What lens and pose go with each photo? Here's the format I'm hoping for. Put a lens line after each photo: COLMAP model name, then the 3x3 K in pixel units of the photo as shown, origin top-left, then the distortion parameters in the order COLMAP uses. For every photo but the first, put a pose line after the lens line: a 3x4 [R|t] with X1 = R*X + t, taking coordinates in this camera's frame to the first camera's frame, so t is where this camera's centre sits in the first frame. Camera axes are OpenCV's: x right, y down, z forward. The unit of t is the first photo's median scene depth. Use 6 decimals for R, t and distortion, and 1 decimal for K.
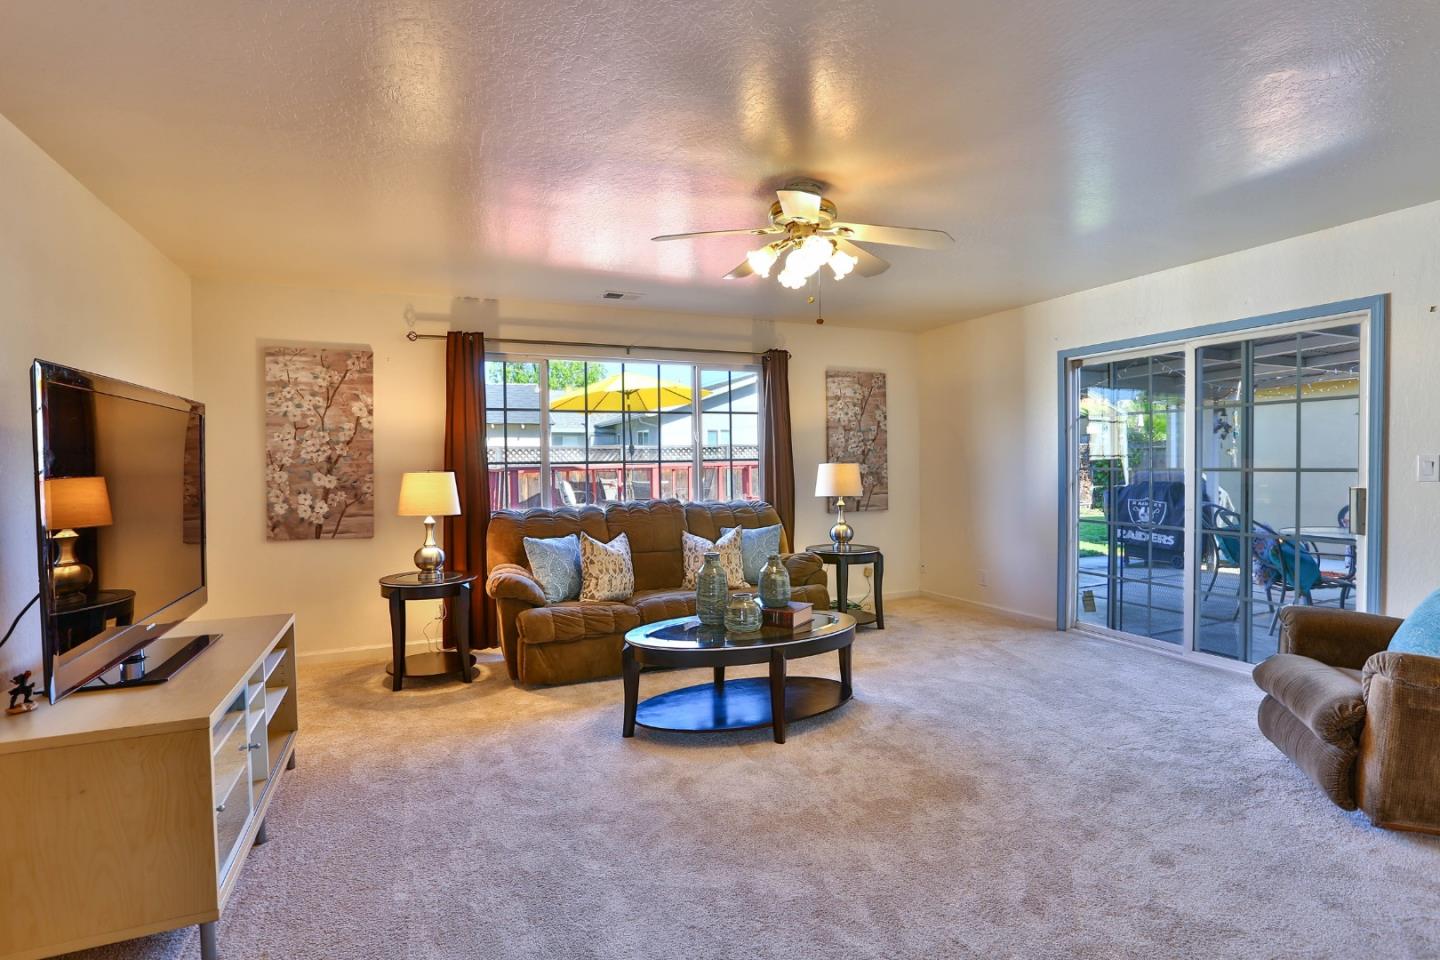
lens RADIAL K [[692.1, 0, 725.0], [0, 692.1, 477.1], [0, 0, 1]] dist [-0.061057, 0.023787]
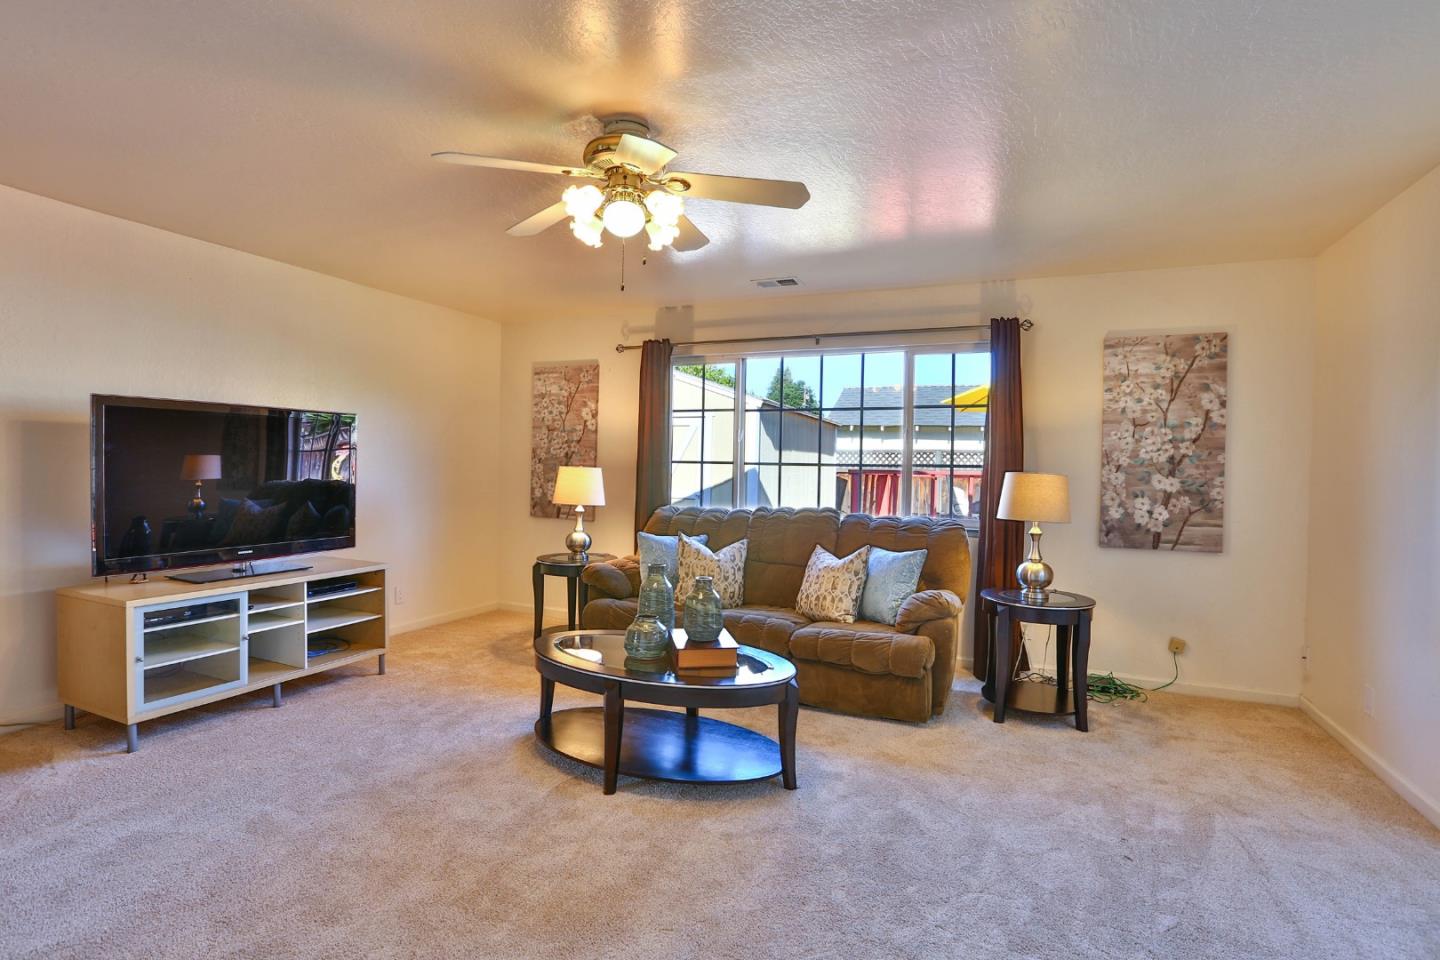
lens RADIAL K [[692.1, 0, 725.0], [0, 692.1, 477.1], [0, 0, 1]] dist [-0.061057, 0.023787]
pose [[0.669306, 0.035949, -0.742117, 0.524483], [-0.043189, 0.999022, 0.009442, -0.009677], [0.741731, 0.025732, 0.670204, 0.358106]]
